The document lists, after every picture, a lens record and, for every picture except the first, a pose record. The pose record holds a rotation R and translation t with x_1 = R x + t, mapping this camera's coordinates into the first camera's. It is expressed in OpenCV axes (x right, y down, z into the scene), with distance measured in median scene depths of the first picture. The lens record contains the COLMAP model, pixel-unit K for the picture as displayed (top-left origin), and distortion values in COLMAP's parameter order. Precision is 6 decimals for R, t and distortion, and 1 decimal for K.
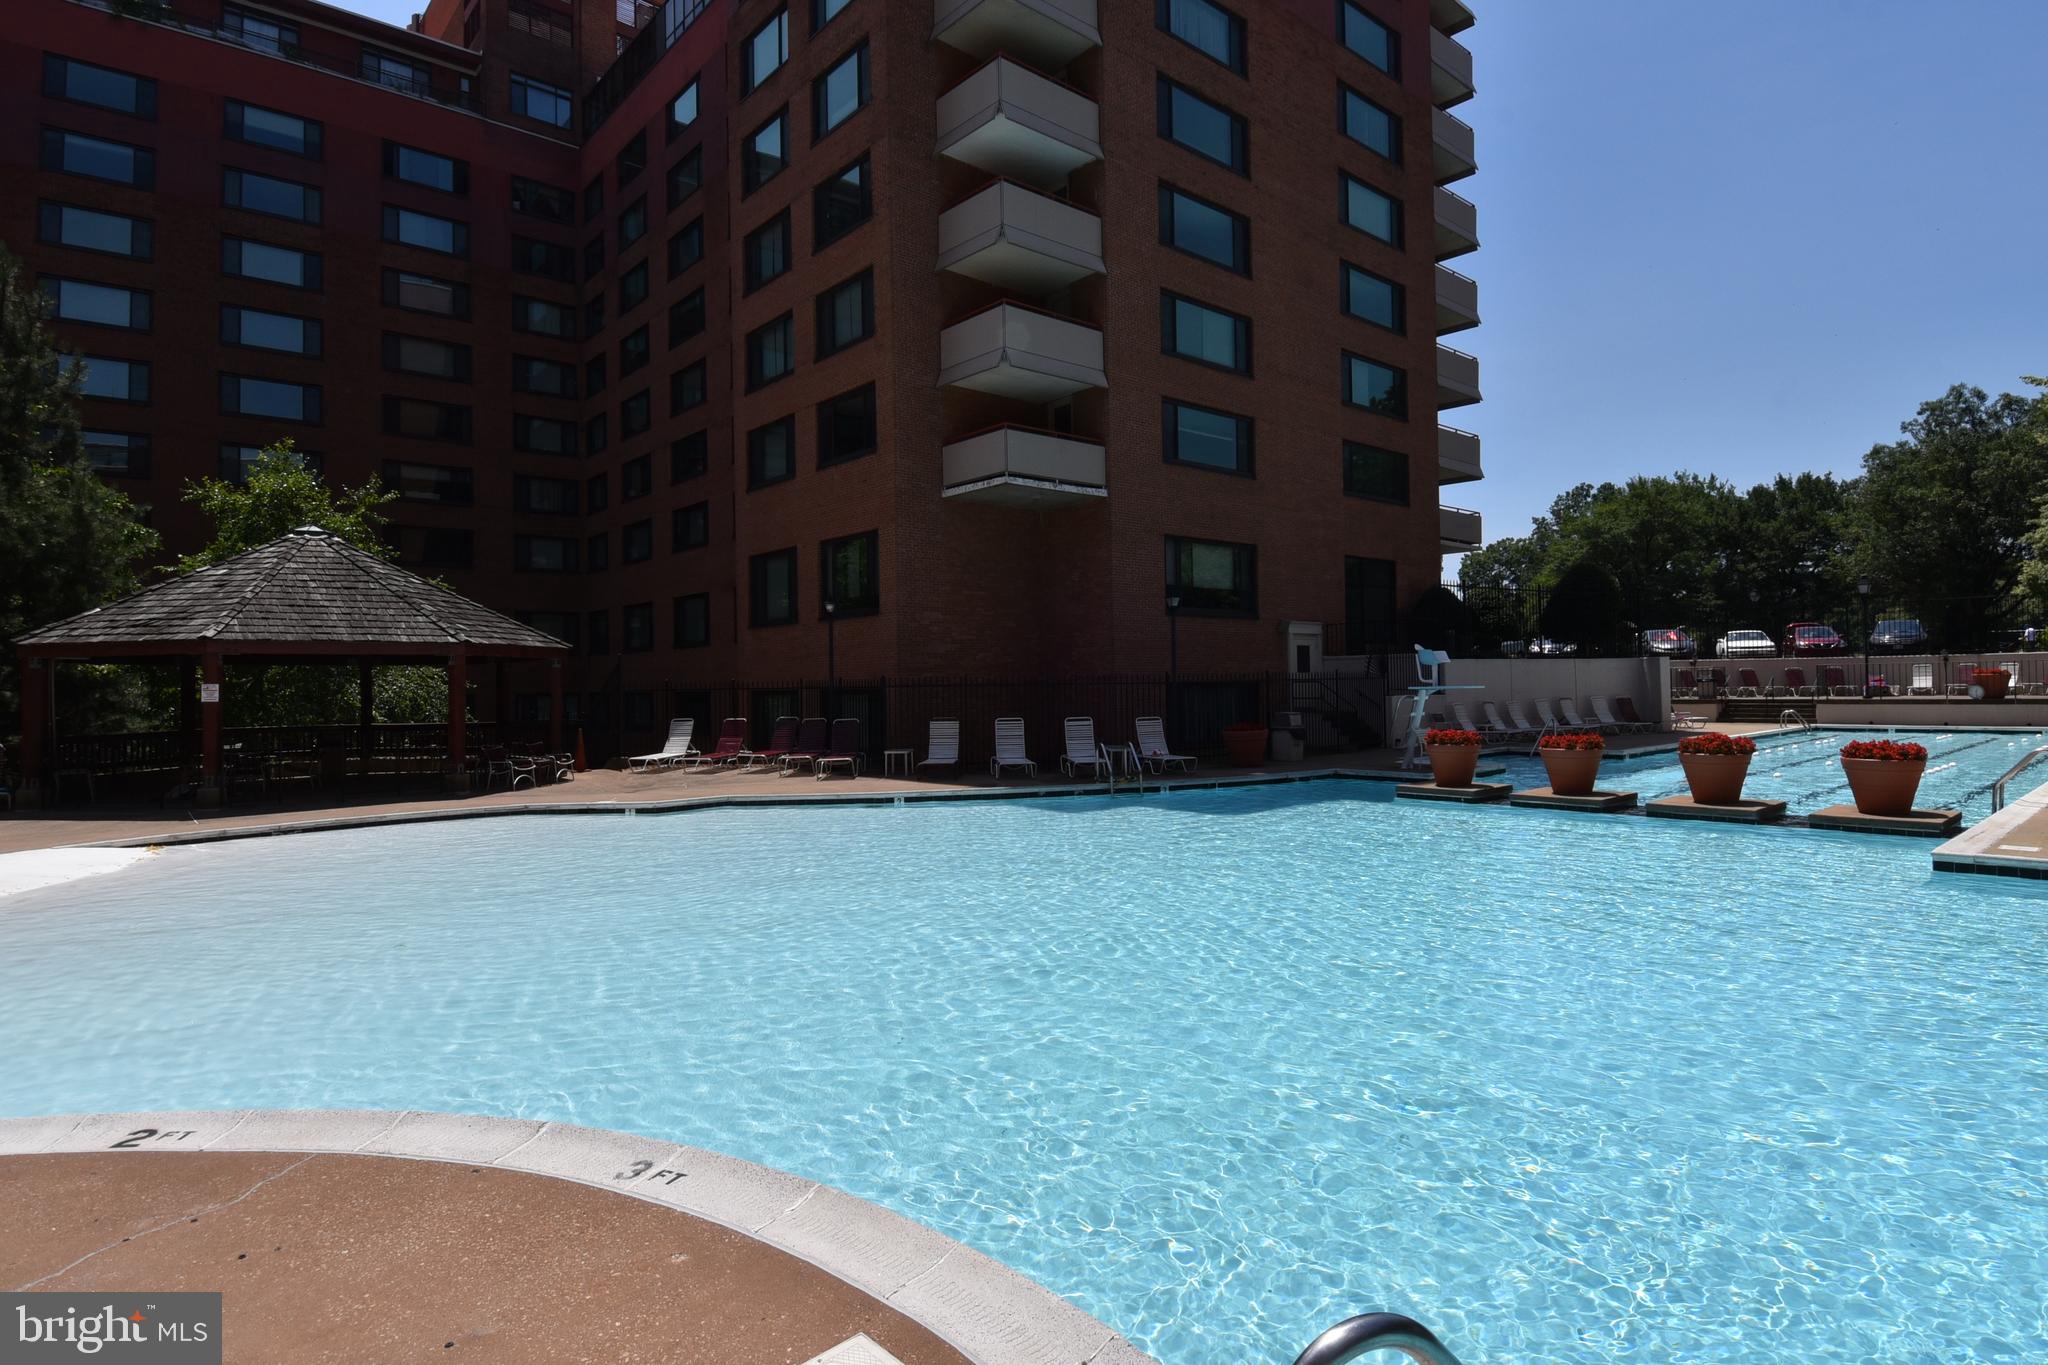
lens RADIAL K [[1082.7, 0, 1030.8], [0, 1082.7, 658.2], [0, 0, 1]] dist [0.032077, -0.042211]
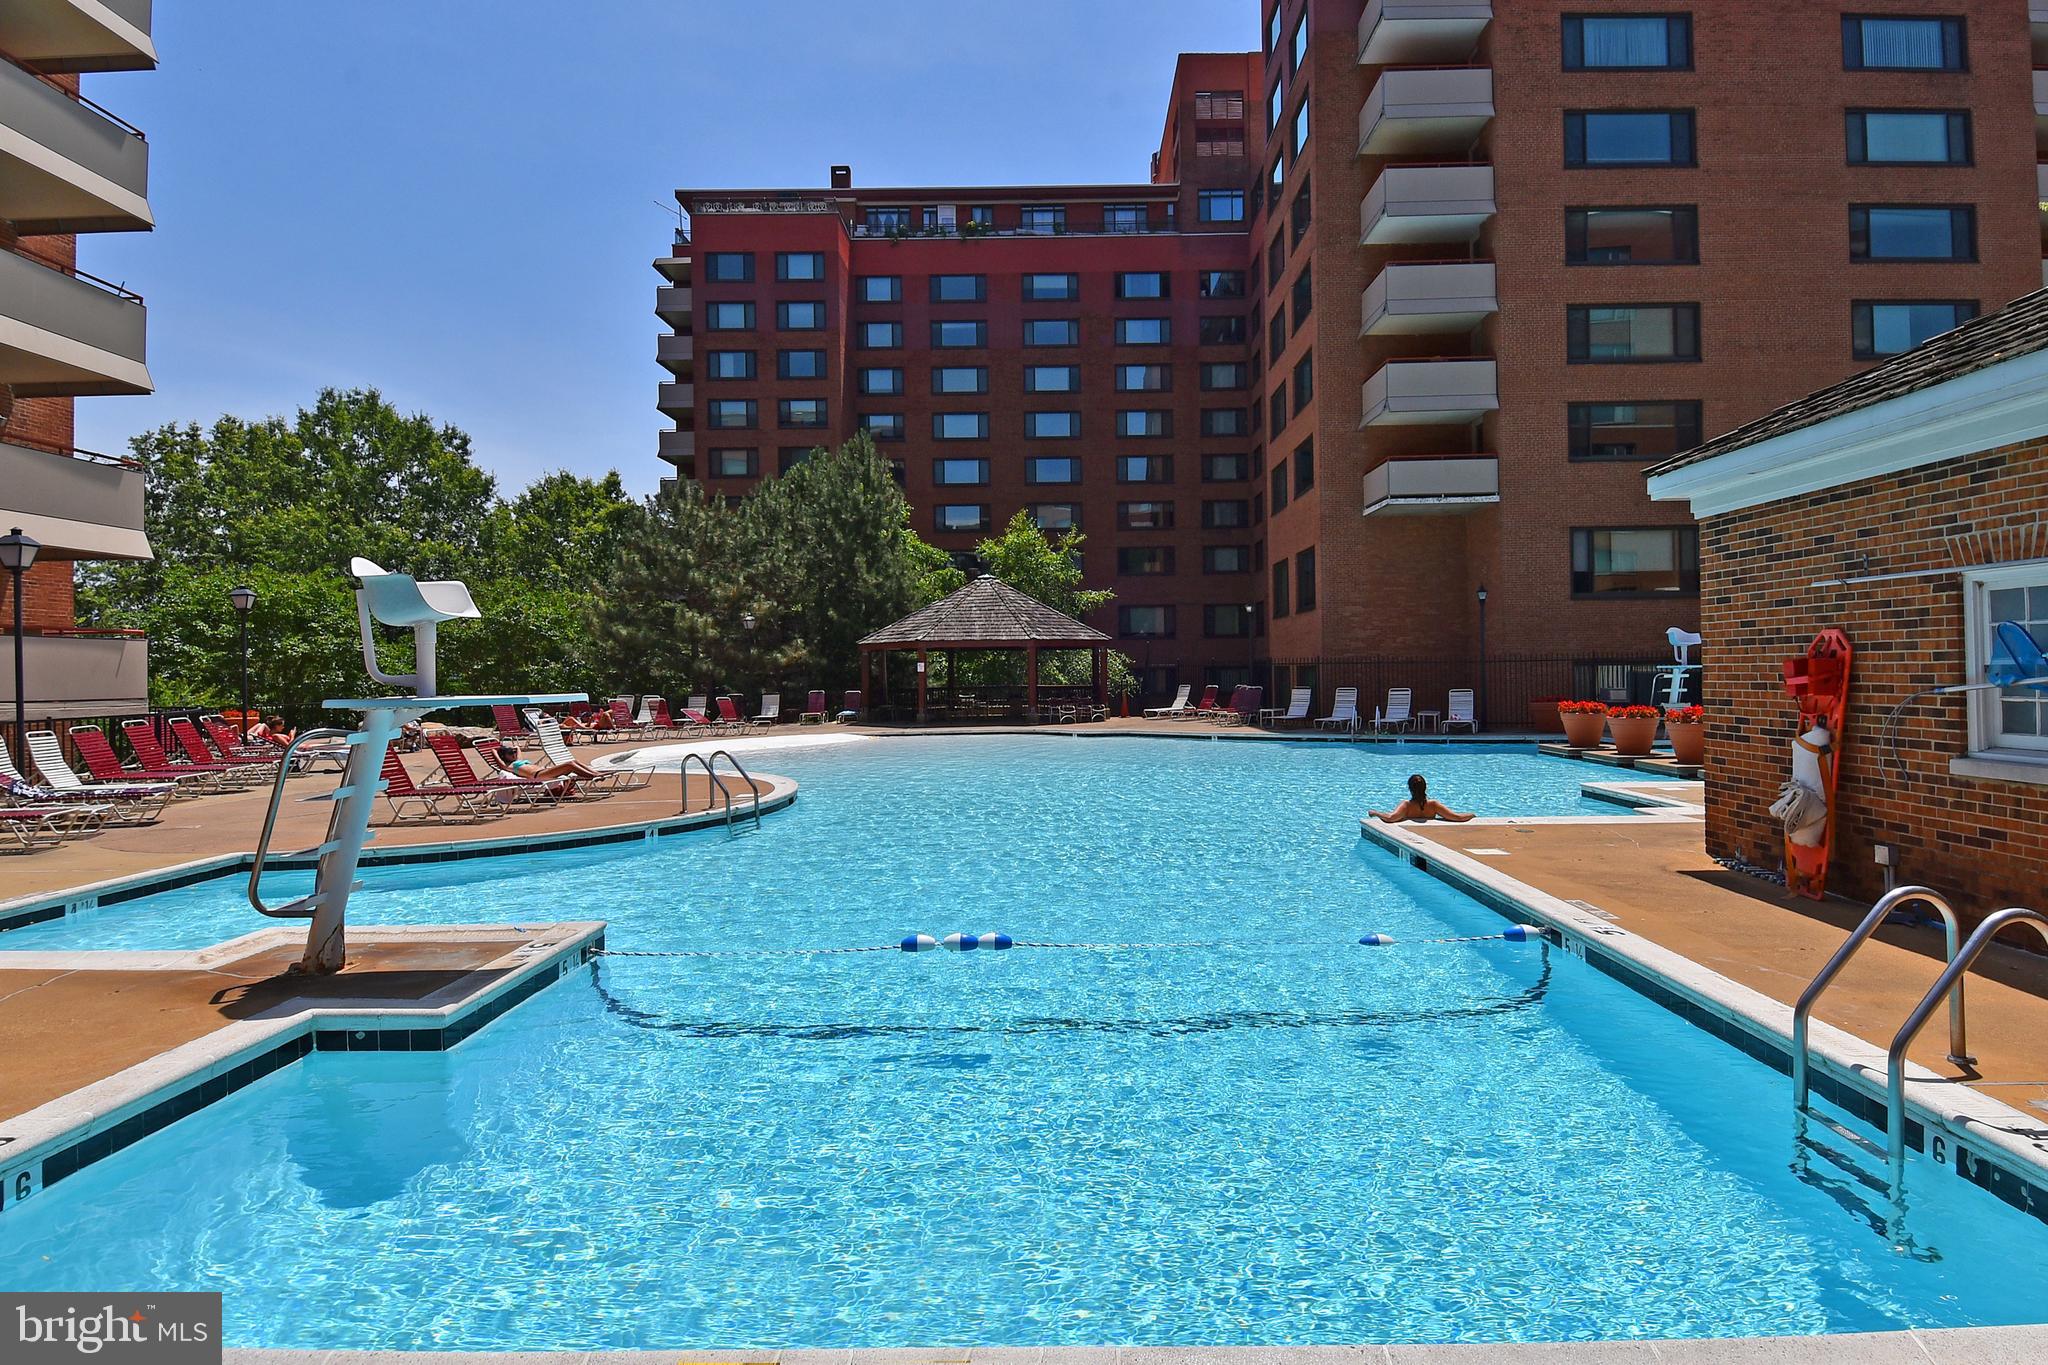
lens RADIAL K [[1082.7, 0, 1030.8], [0, 1082.7, 658.2], [0, 0, 1]] dist [0.032077, -0.042211]
pose [[0.733887, -0.003224, -0.679264, 0.430193], [0.021962, 0.999579, 0.018984, -0.011014], [0.678917, -0.028850, 0.733648, -0.186072]]
